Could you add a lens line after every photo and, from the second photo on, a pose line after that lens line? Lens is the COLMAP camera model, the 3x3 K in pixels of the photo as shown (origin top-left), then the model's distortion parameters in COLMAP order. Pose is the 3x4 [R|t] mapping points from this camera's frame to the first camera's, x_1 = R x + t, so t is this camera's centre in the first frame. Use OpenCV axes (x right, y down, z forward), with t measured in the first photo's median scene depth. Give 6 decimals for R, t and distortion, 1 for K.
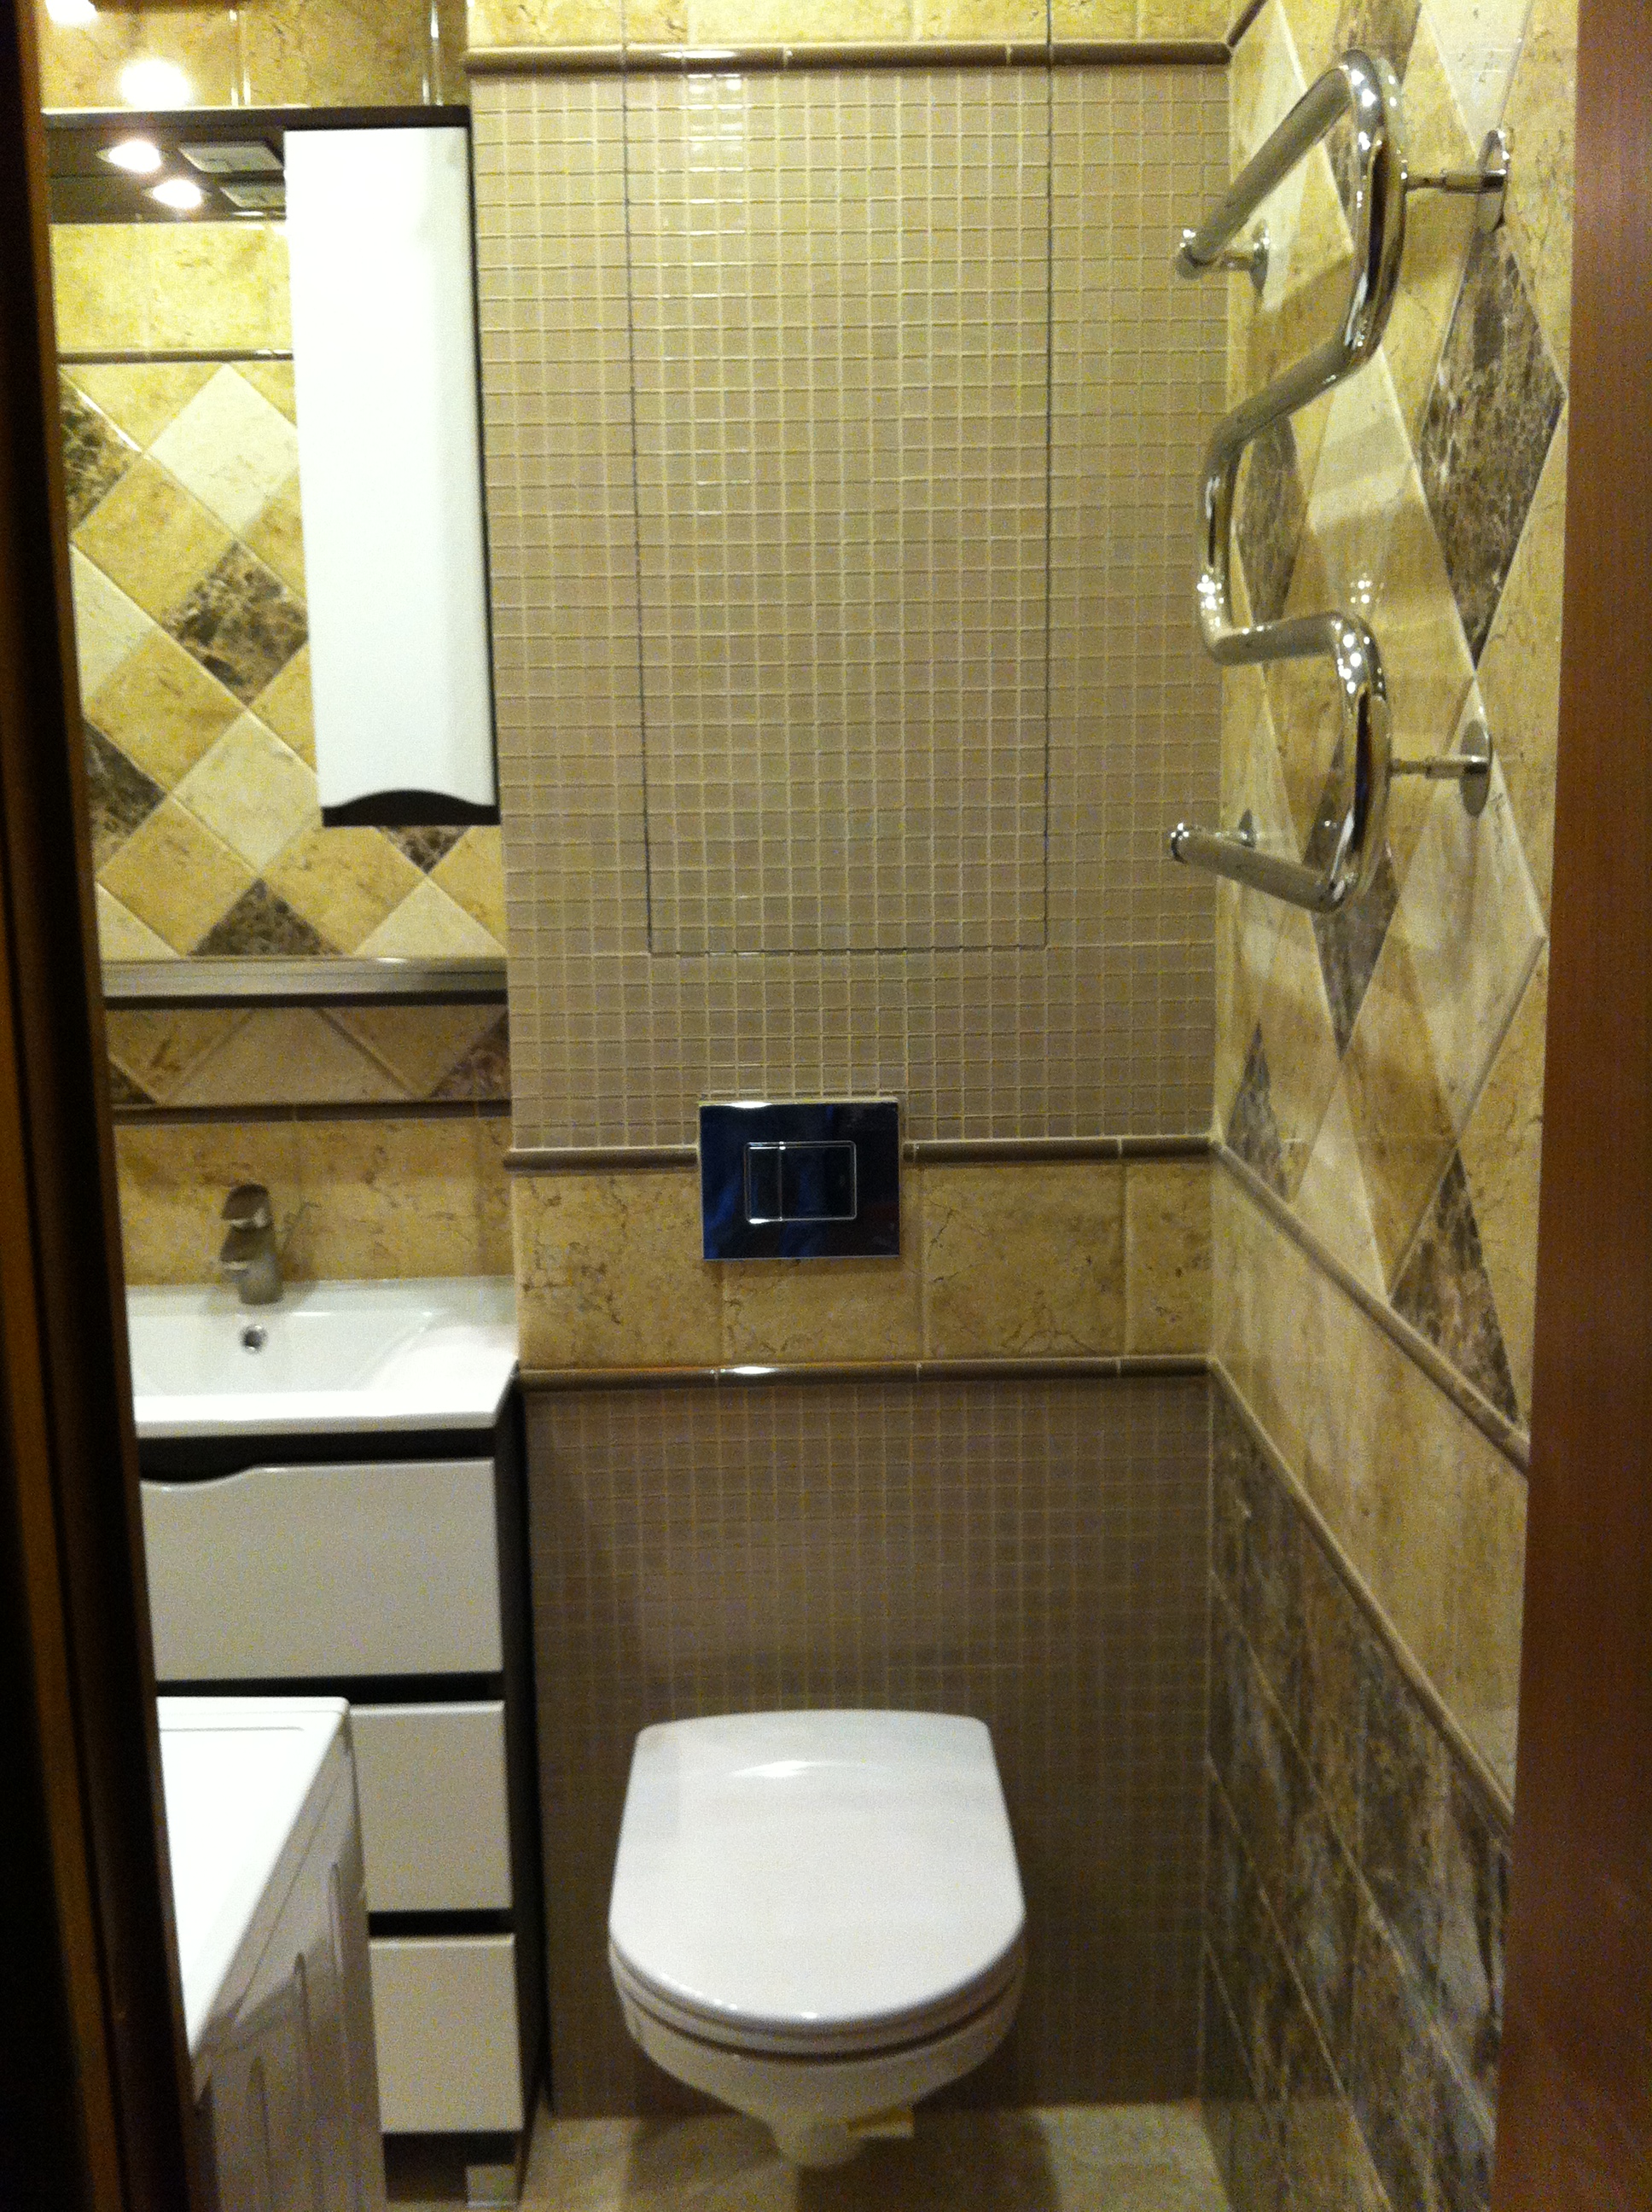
lens RADIAL K [[2110.6, 0, 800.4], [0, 2110.6, 1078.1], [0, 0, 1]] dist [-0.008065, 0.000000]
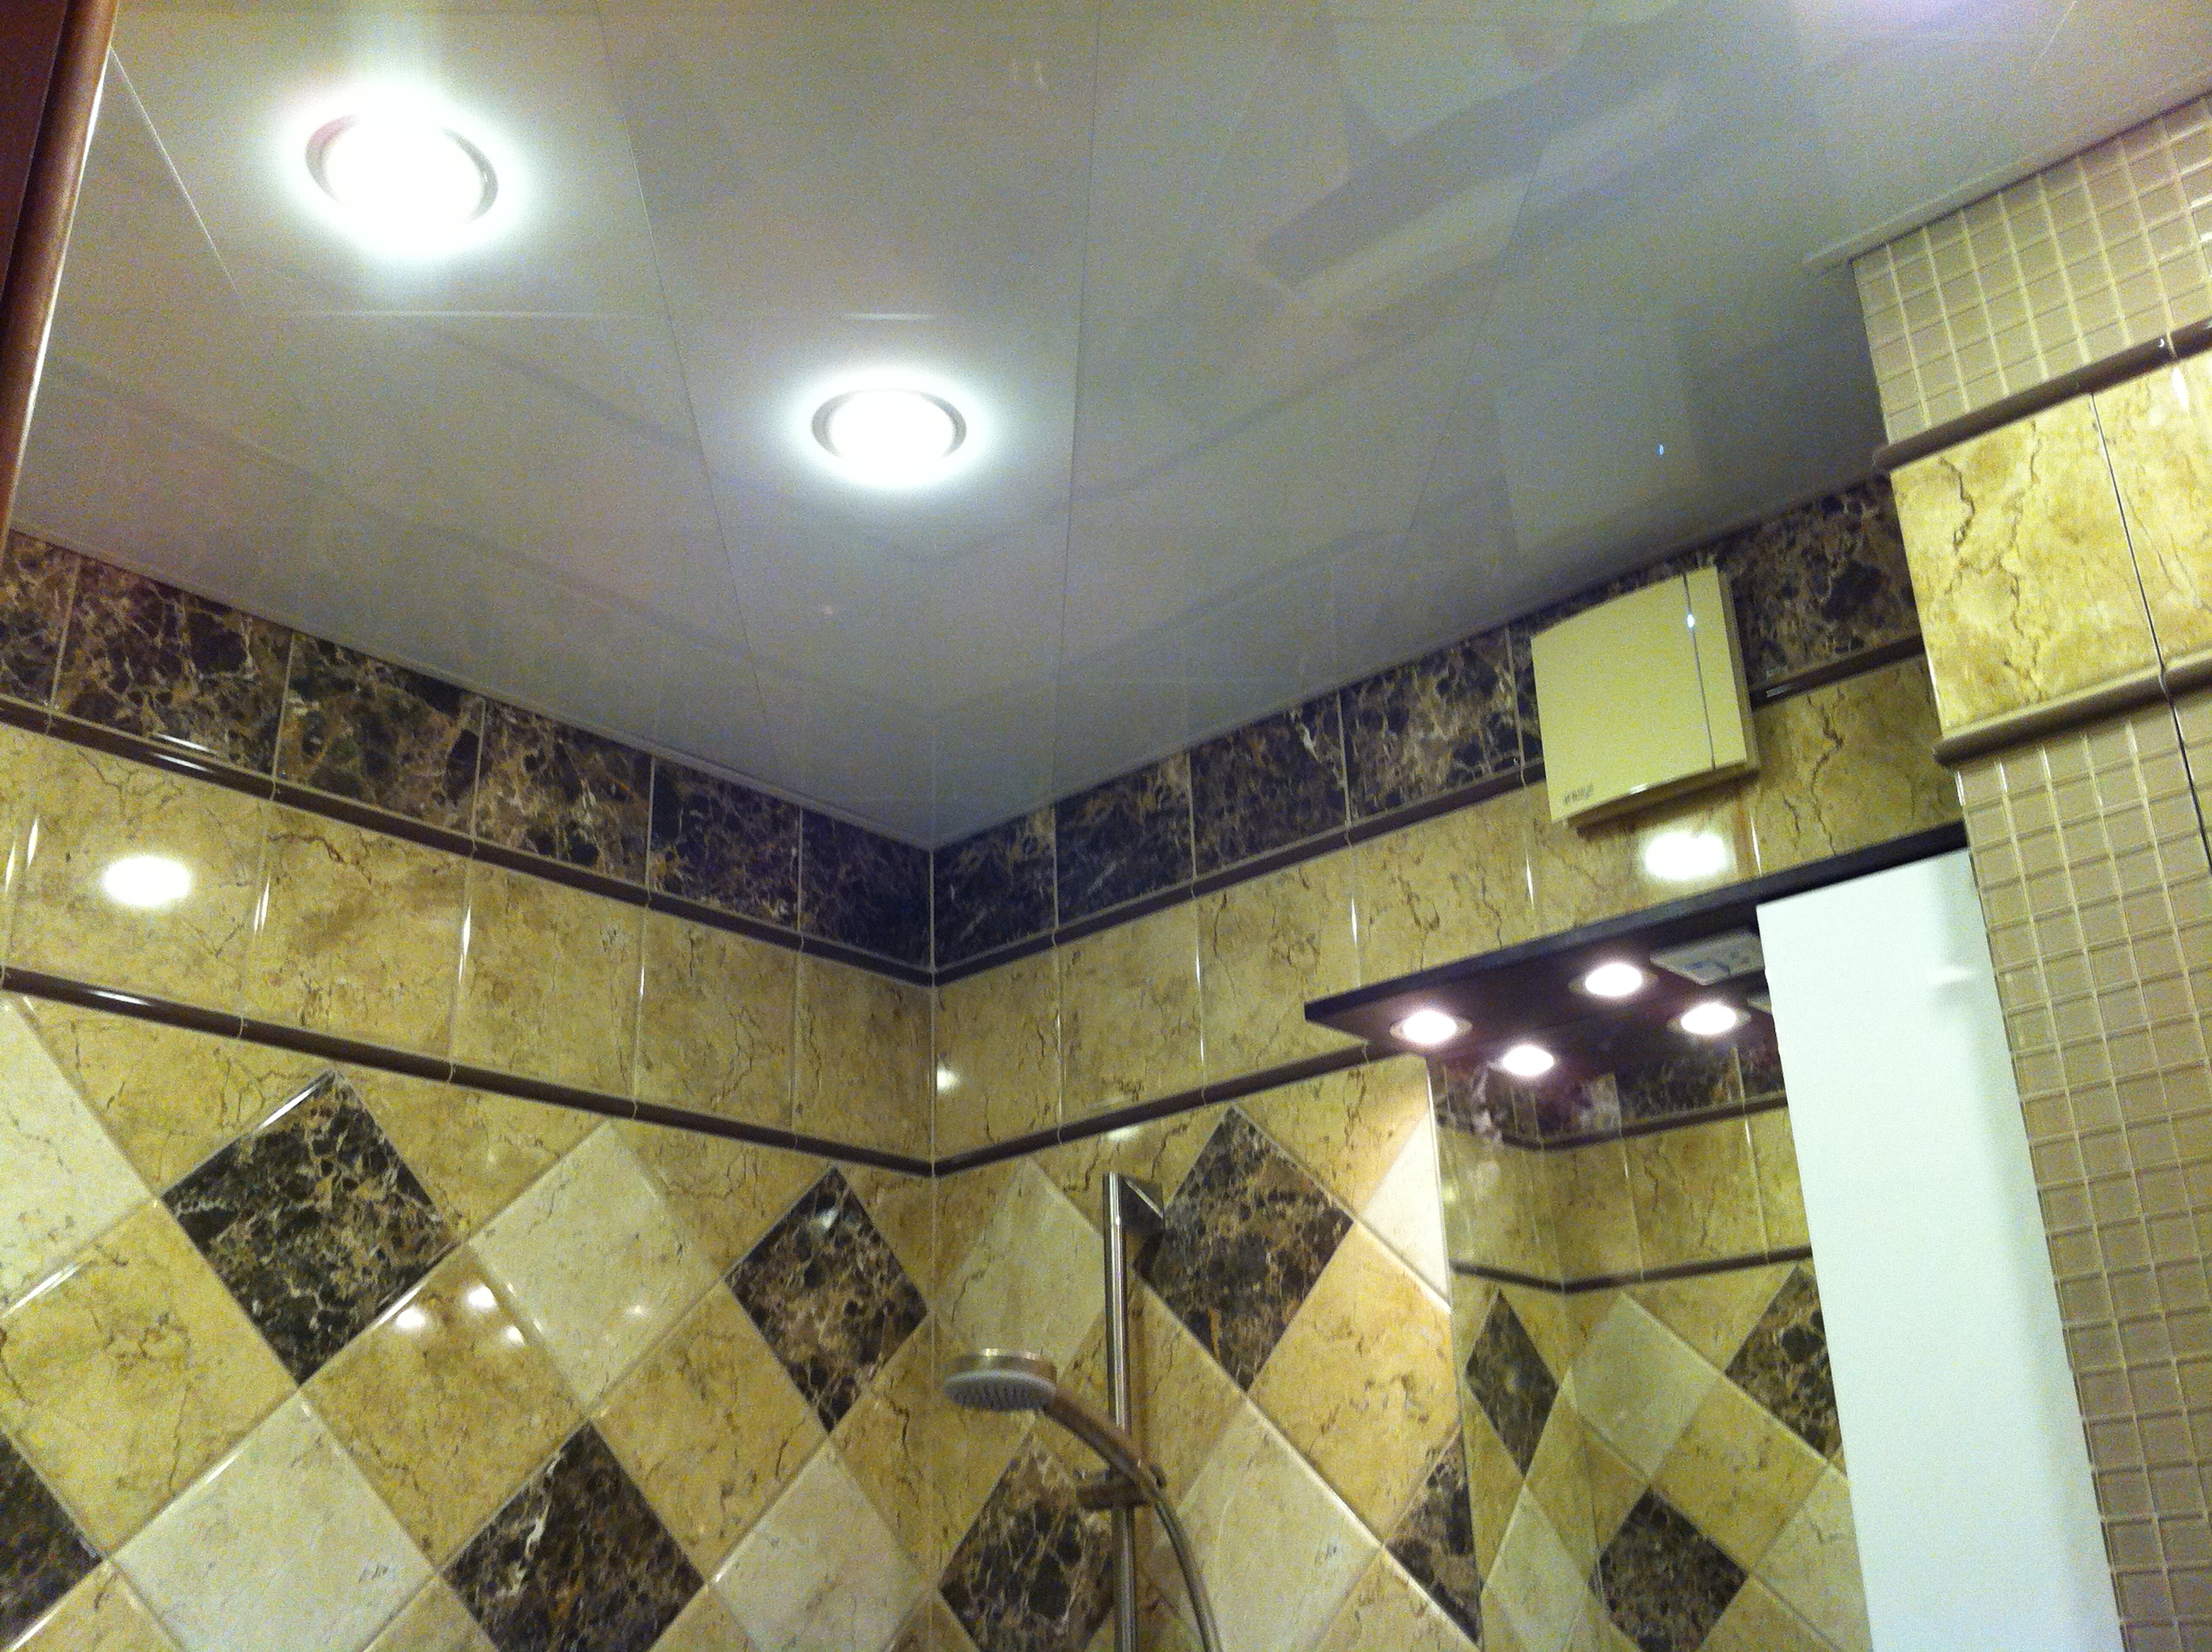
lens RADIAL K [[2110.6, 0, 1117.7], [0, 2110.6, 783.9], [0, 0, 1]] dist [-0.008065, 0.000000]
pose [[0.731993, -0.278727, -0.621689, 0.075014], [-0.096165, 0.861085, -0.499285, -0.076255], [0.674491, 0.425258, 0.603504, 0.343693]]
